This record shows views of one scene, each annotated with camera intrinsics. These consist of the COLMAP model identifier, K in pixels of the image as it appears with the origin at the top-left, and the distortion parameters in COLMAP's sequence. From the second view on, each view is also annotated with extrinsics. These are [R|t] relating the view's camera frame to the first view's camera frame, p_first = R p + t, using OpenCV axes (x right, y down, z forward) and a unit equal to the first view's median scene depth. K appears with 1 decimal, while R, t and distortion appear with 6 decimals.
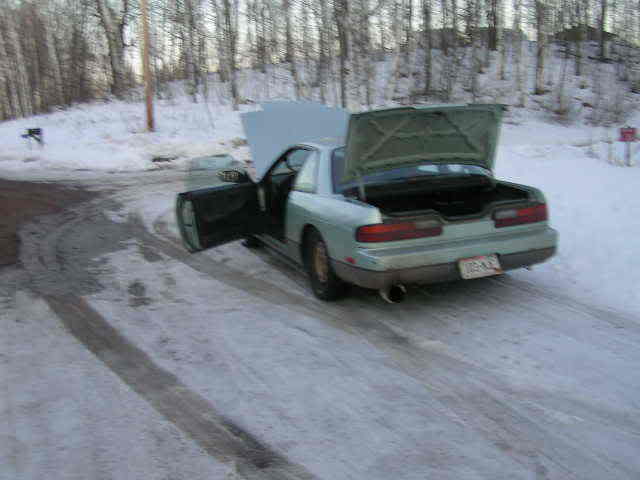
lens RADIAL K [[714.4, 0, 319.9], [0, 714.4, 240.4], [0, 0, 1]] dist [-0.138159, 0.000000]
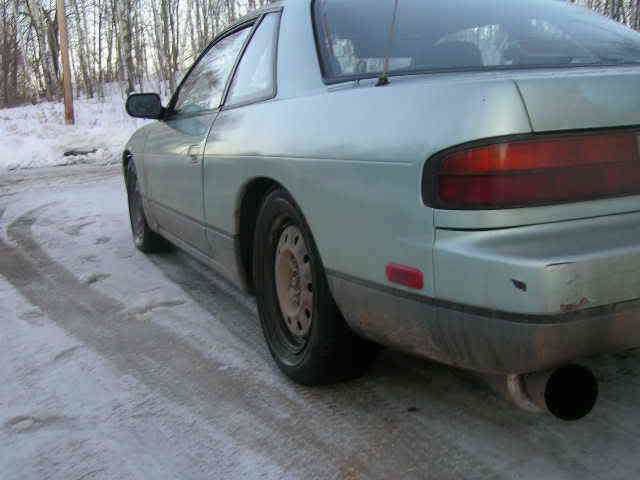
lens RADIAL K [[714.4, 0, 319.5], [0, 714.4, 239.8], [0, 0, 1]] dist [-0.138159, 0.000000]
pose [[0.997058, -0.028426, 0.071180, -0.007923], [0.029265, 0.999514, -0.010769, 0.010494], [-0.070839, 0.012820, 0.997405, 0.495297]]
